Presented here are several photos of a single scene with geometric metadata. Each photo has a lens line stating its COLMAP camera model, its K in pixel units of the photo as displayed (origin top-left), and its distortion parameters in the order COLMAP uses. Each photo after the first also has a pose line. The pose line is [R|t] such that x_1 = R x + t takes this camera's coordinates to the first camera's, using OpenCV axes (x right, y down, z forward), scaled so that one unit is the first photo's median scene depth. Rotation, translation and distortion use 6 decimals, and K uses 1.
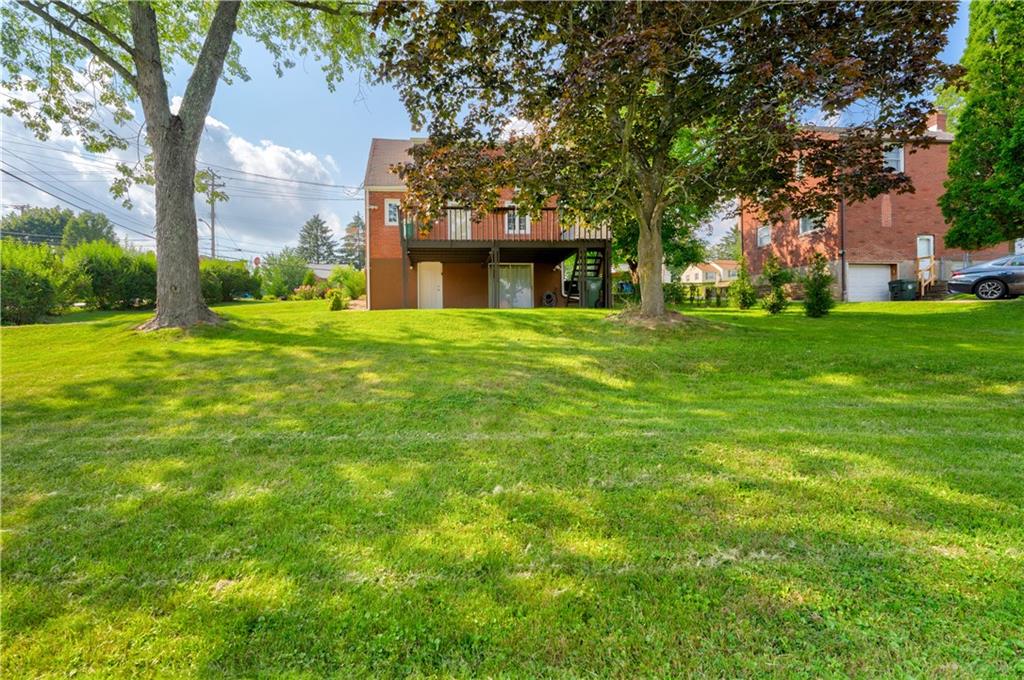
lens RADIAL K [[410.5, 0, 512.0], [0, 410.5, 340.0], [0, 0, 1]] dist [0.000768, 0.000085]
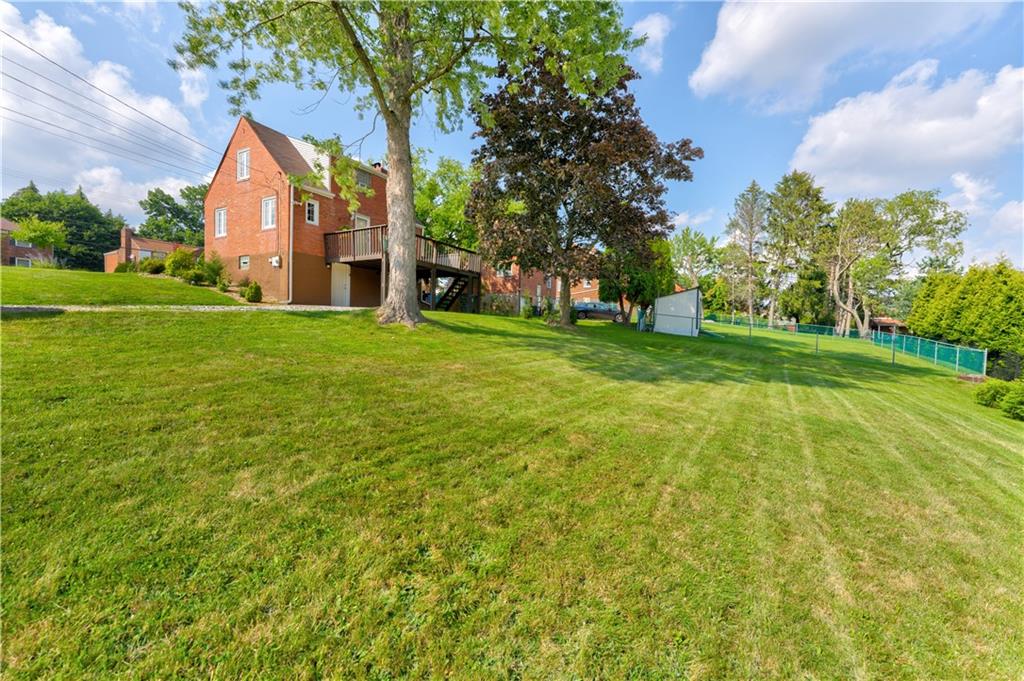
lens RADIAL K [[410.5, 0, 512.0], [0, 410.5, 340.5], [0, 0, 1]] dist [0.000768, 0.000085]
pose [[0.574178, -0.000432, 0.818731, -0.867622], [-0.002500, 0.999994, 0.002281, 0.013518], [-0.818727, -0.003357, 0.574173, -0.022189]]
